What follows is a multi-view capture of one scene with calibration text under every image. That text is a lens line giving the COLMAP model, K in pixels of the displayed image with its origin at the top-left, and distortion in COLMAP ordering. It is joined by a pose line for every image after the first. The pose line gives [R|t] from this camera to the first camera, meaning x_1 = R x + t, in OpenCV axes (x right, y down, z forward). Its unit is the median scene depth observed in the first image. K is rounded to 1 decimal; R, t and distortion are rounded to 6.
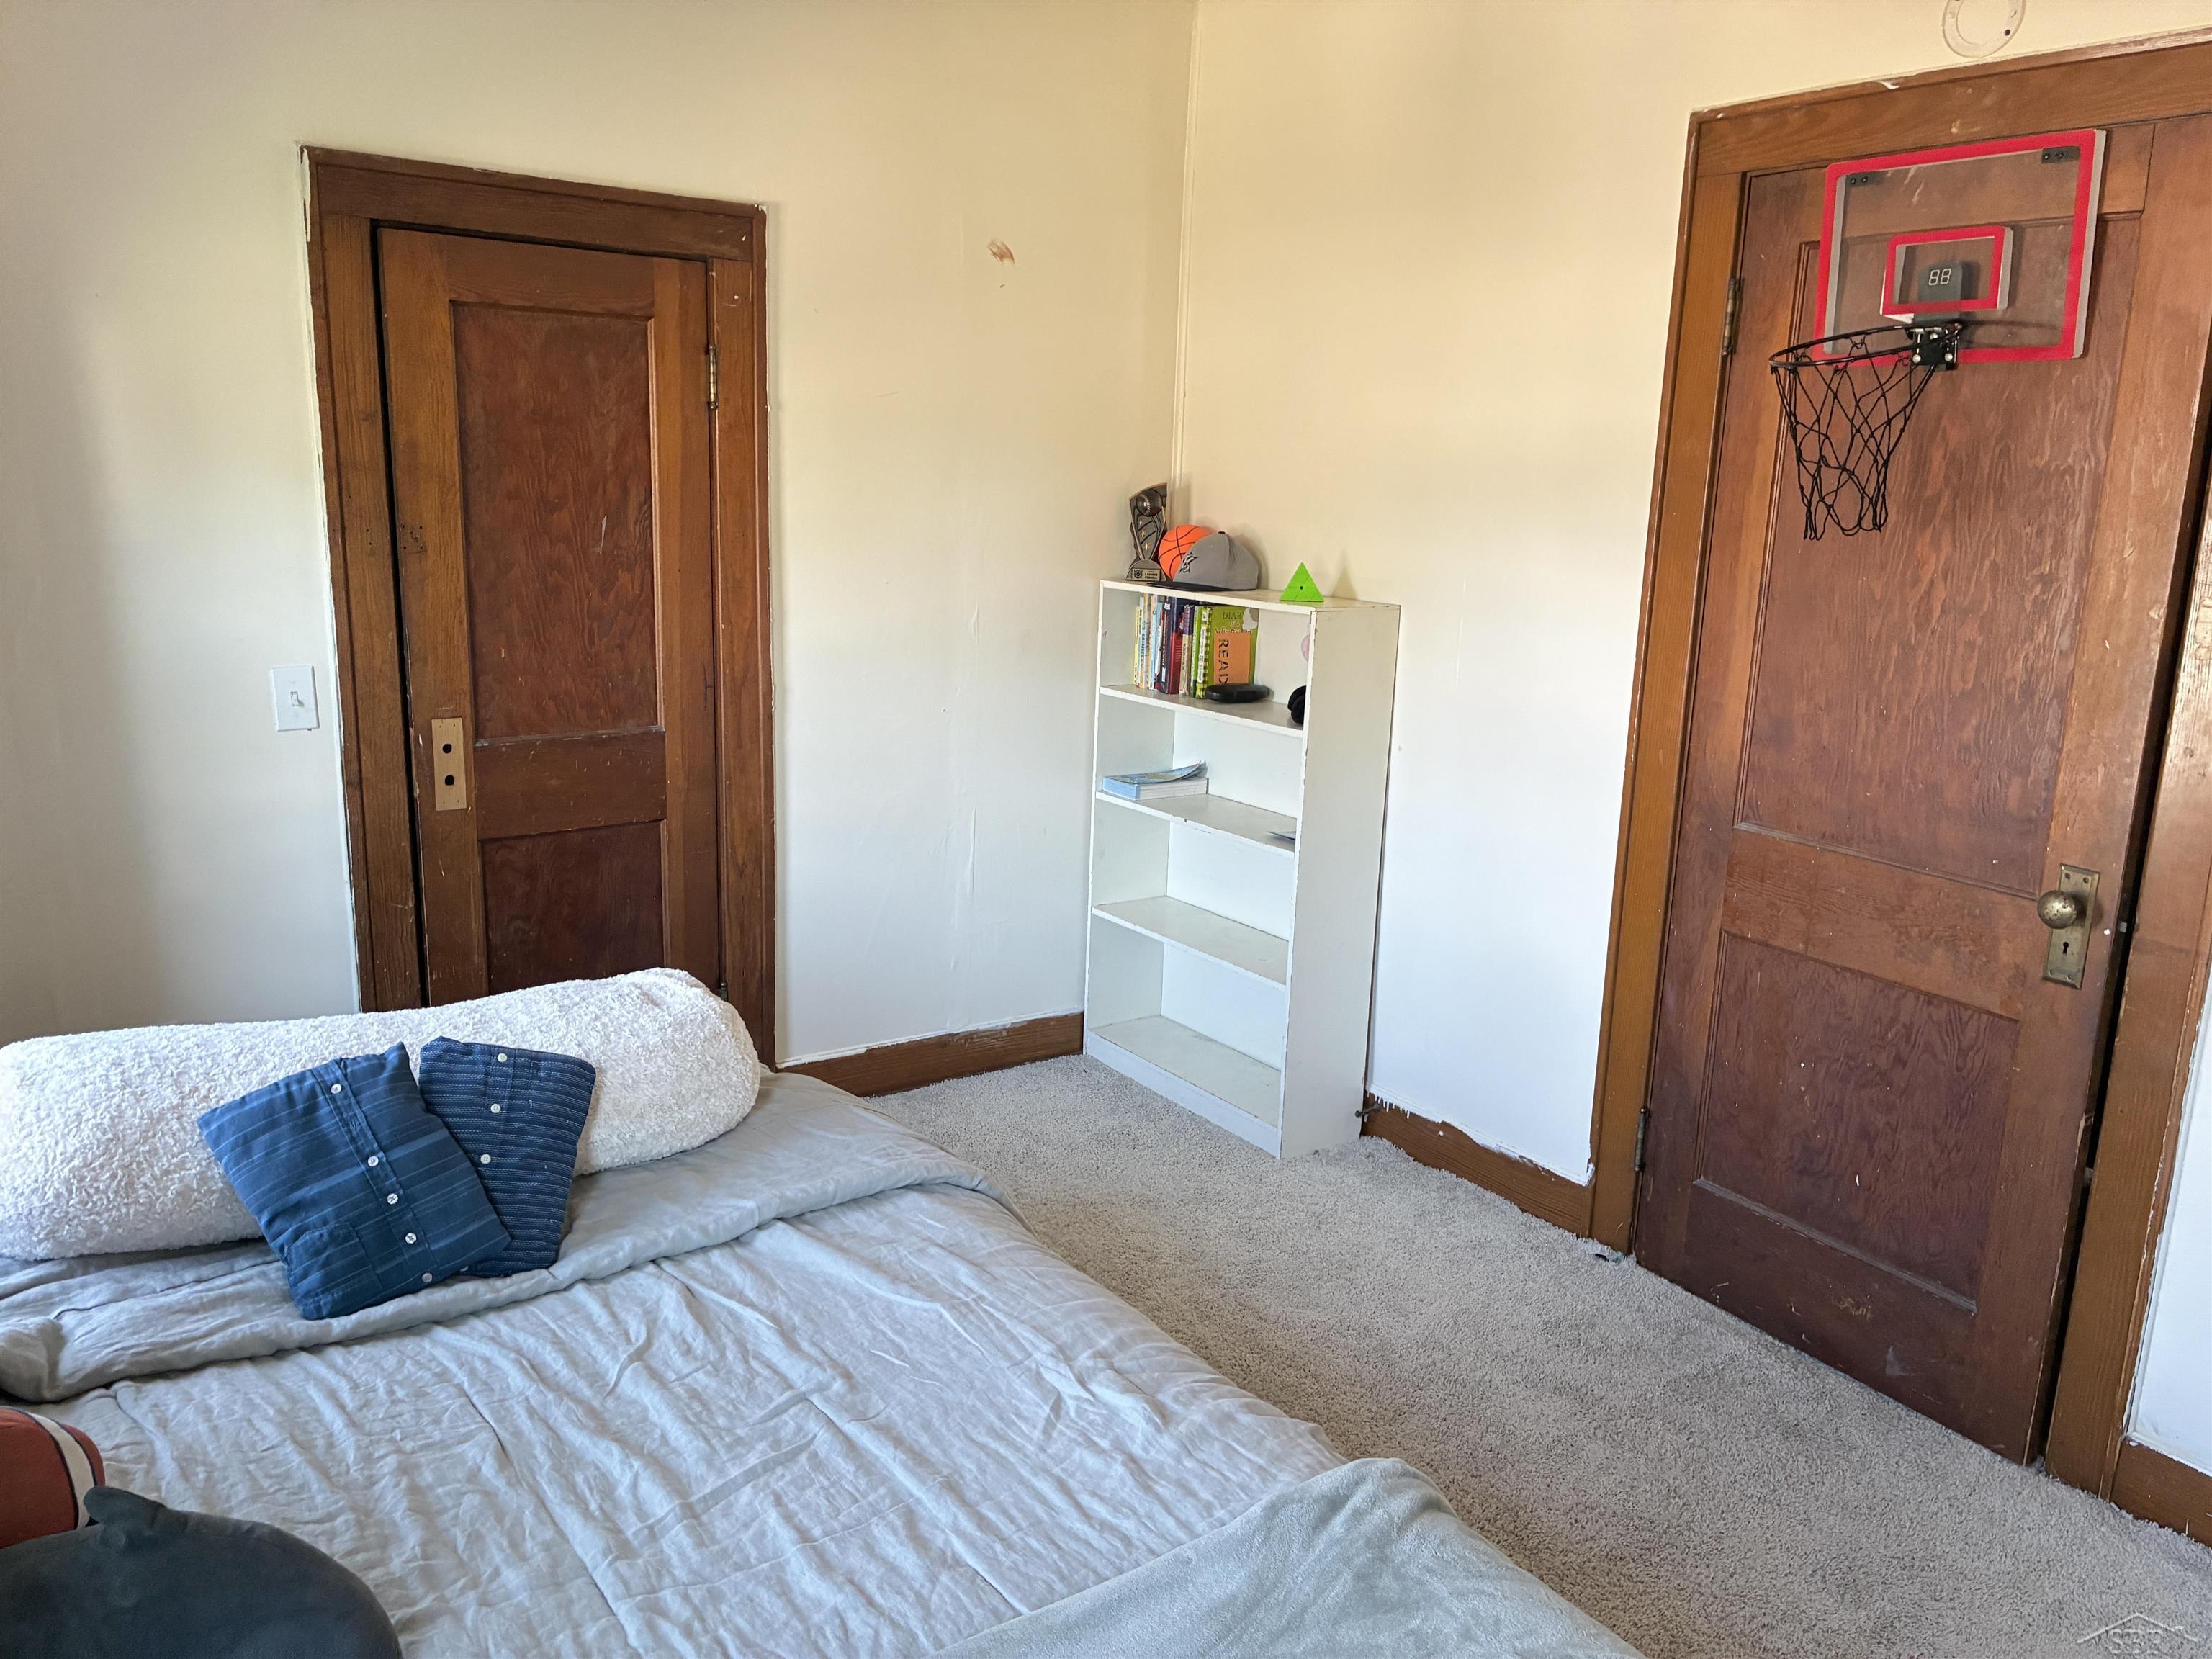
lens RADIAL K [[1694.7, 0, 1111.9], [0, 1694.7, 830.3], [0, 0, 1]] dist [0.050221, -0.066061]
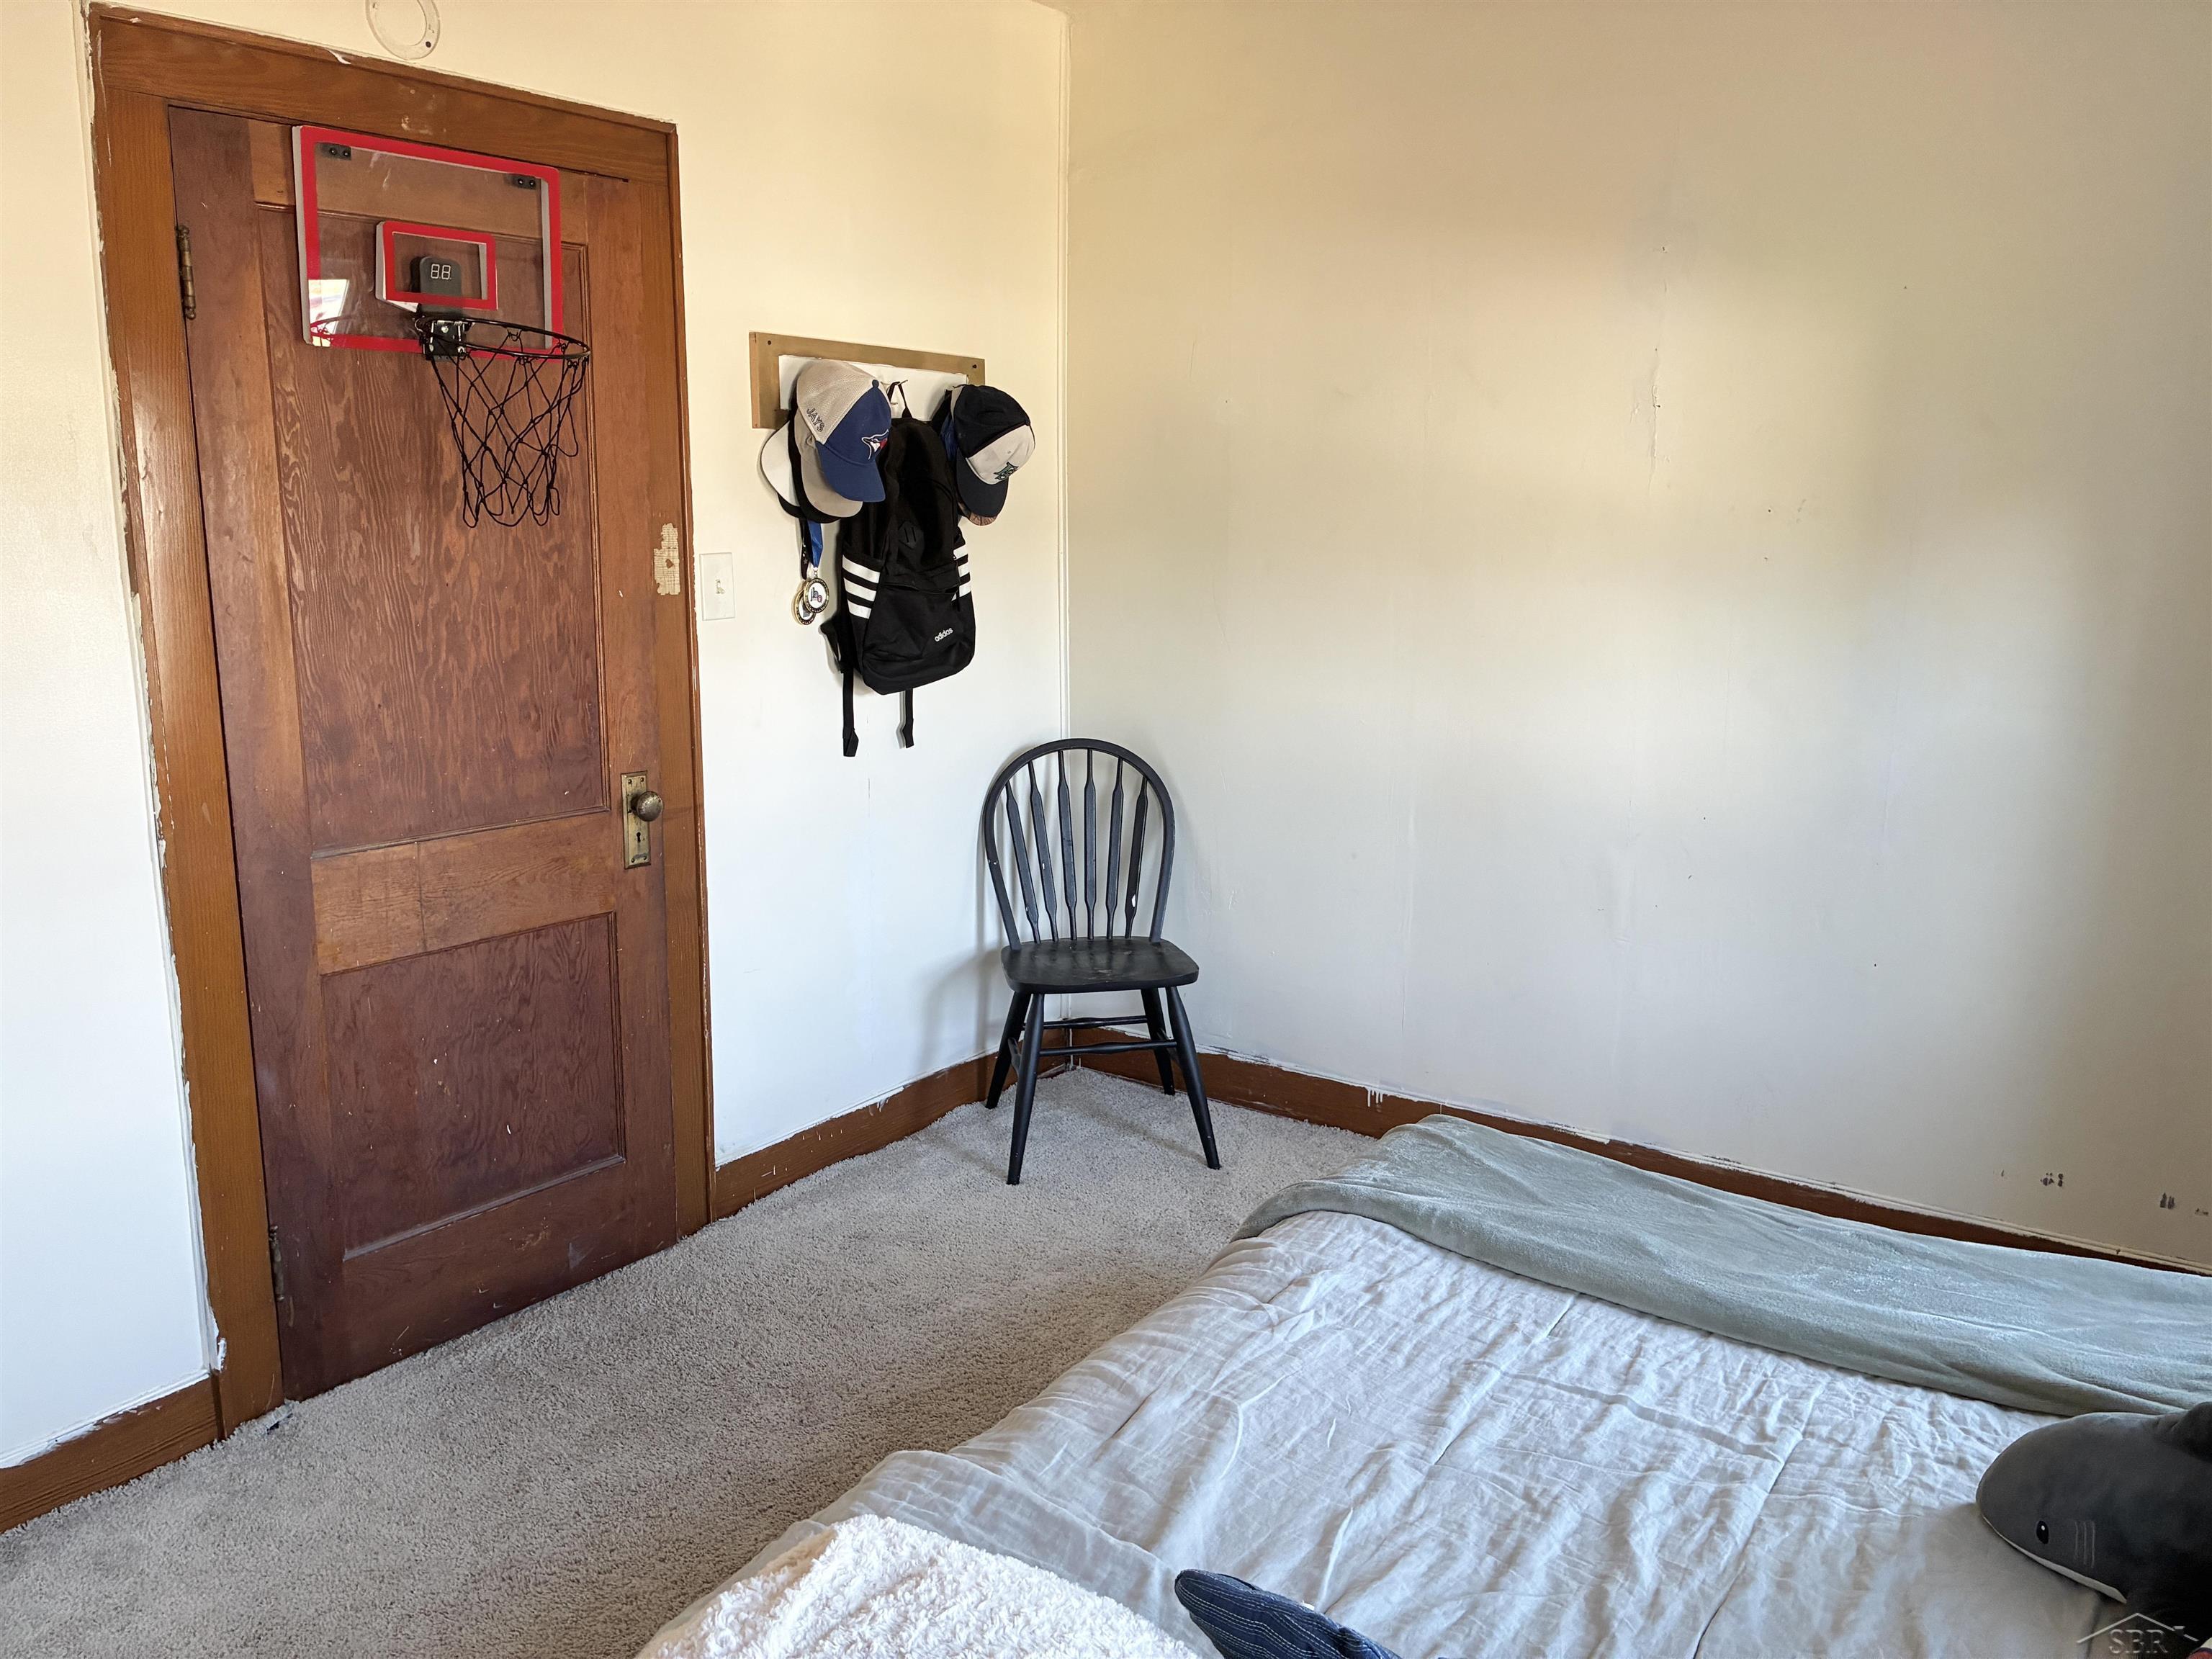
lens RADIAL K [[1694.7, 0, 1099.2], [0, 1694.7, 824.1], [0, 0, 1]] dist [0.050221, -0.066061]
pose [[-0.334582, -0.215884, 0.917305, -0.617557], [0.191137, 0.937627, 0.290383, -0.210361], [-0.922779, 0.272488, -0.272449, 0.908713]]
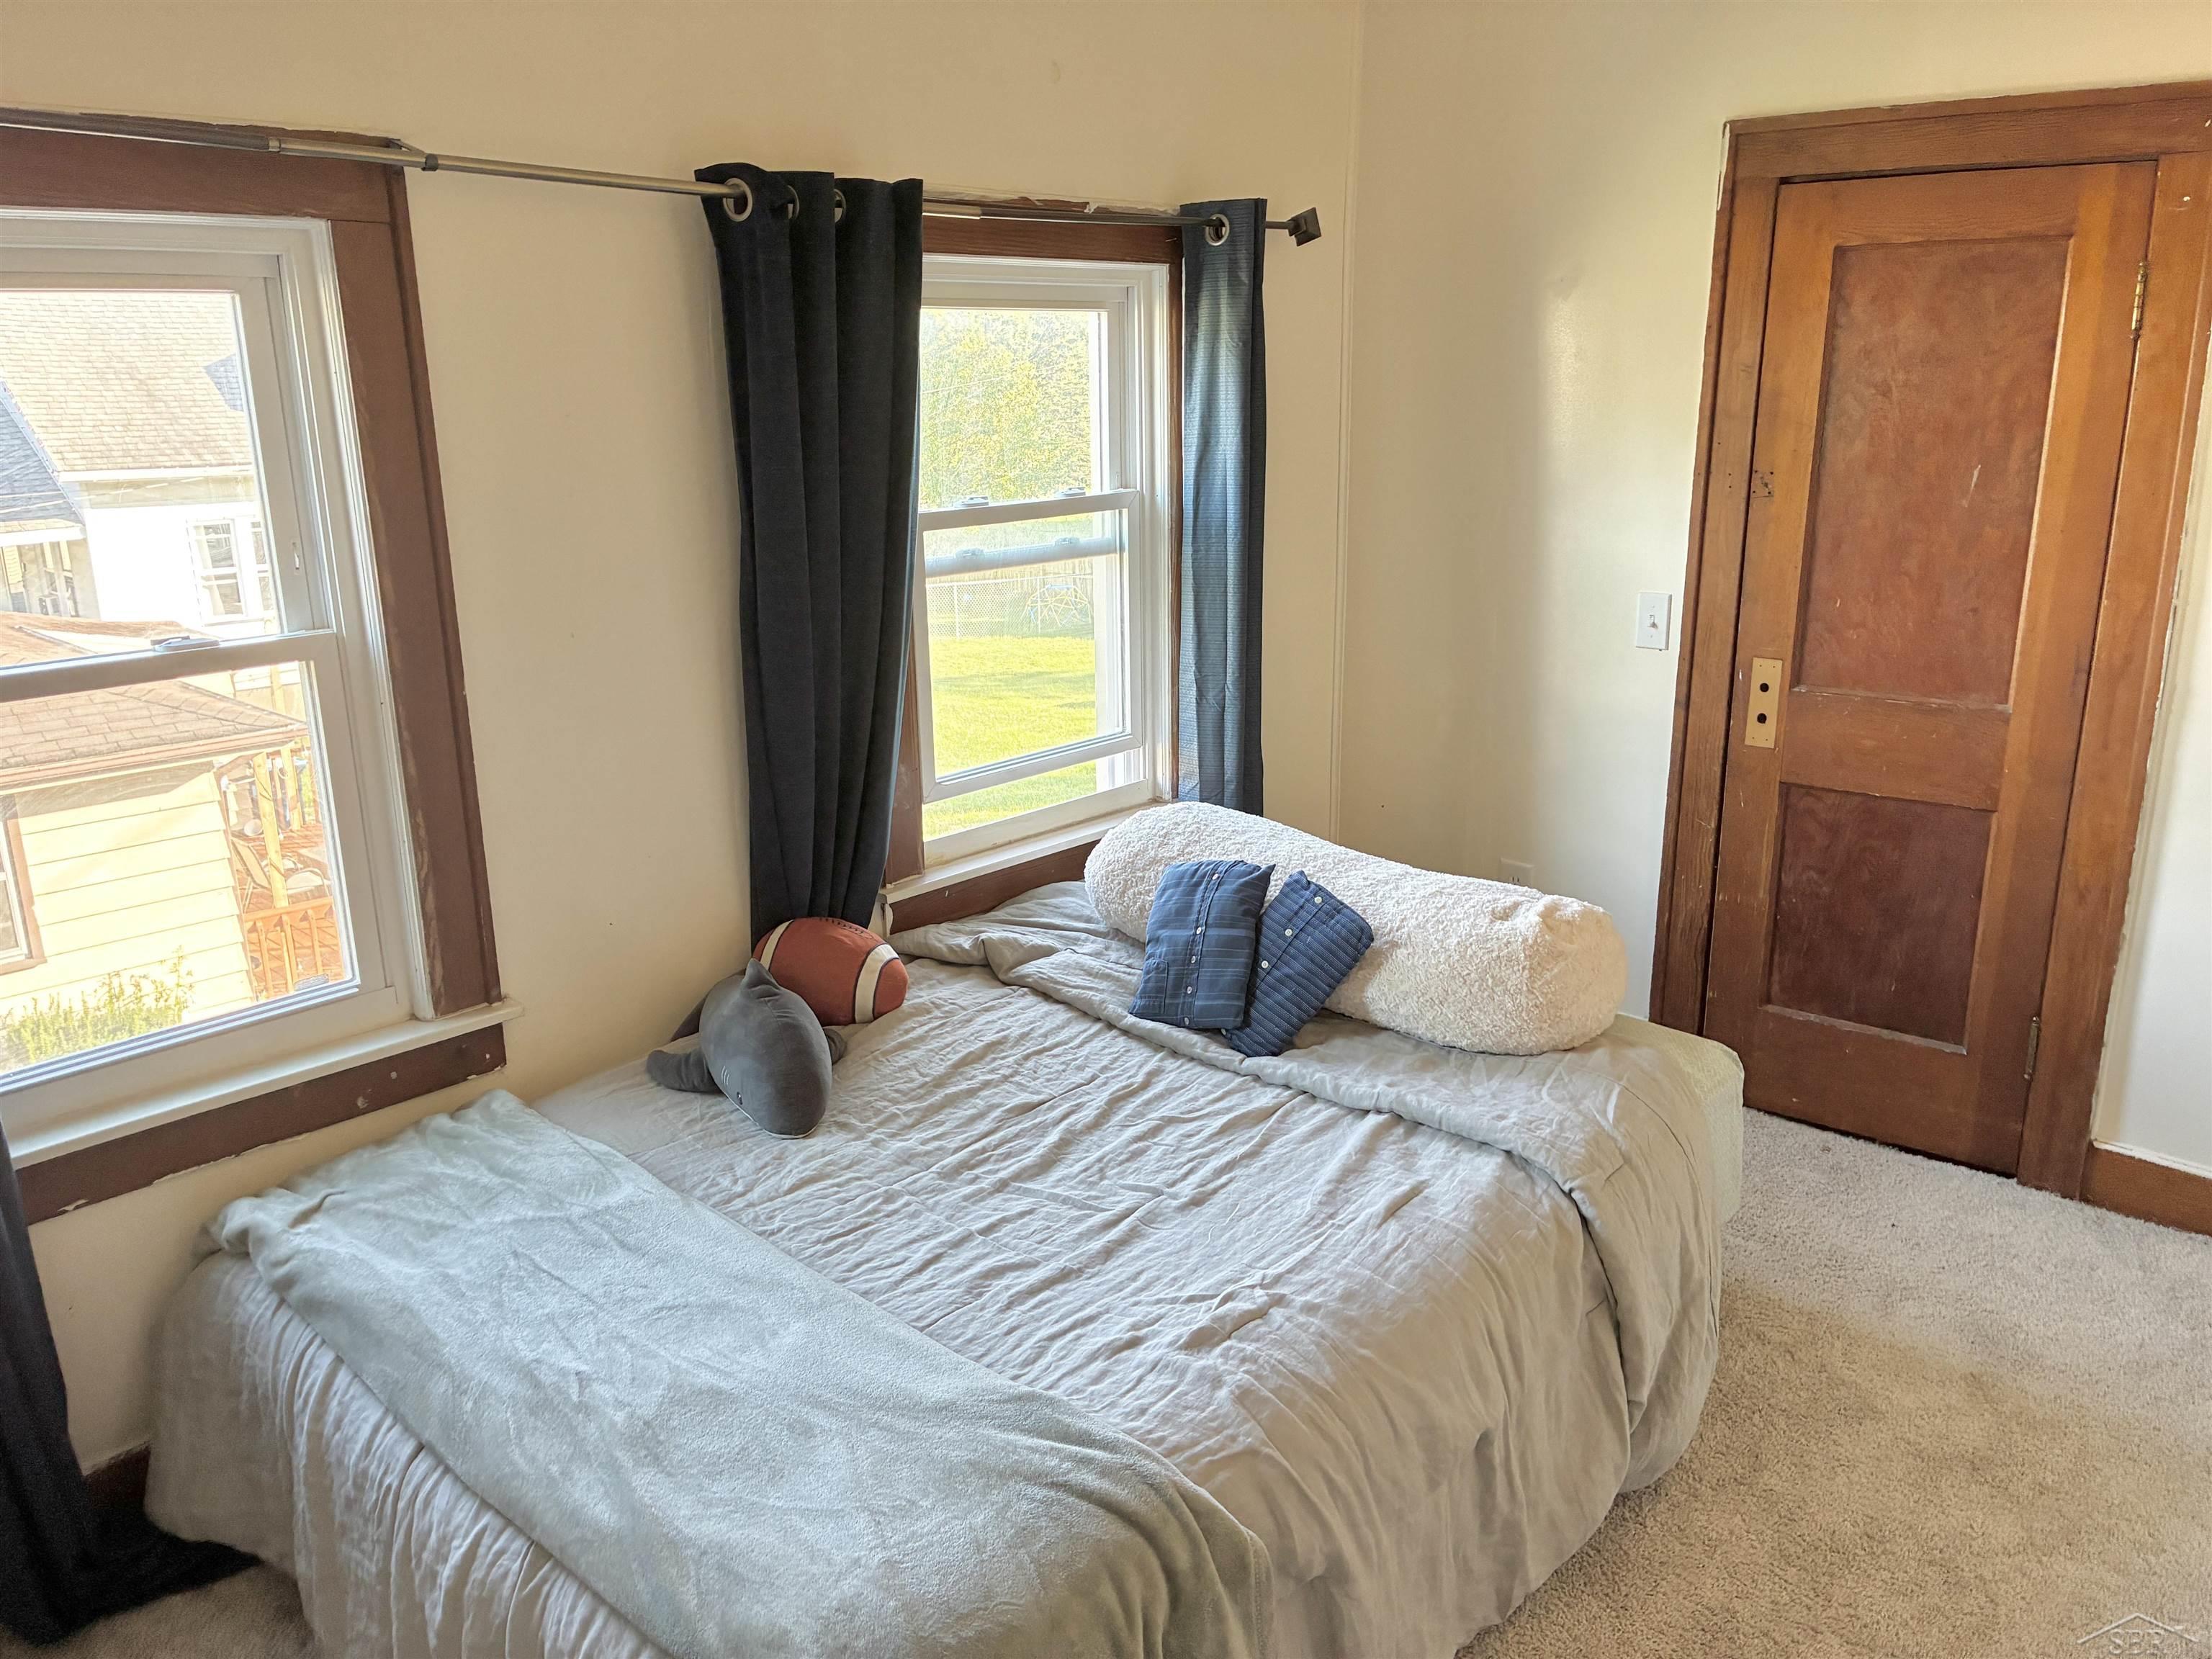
lens RADIAL K [[1694.7, 0, 1107.3], [0, 1694.7, 840.9], [0, 0, 1]] dist [0.050221, -0.066061]
pose [[0.193068, 0.232535, -0.953233, 0.619528], [-0.191793, 0.961714, 0.195759, -0.095761], [0.962258, 0.145028, 0.230274, 0.438703]]
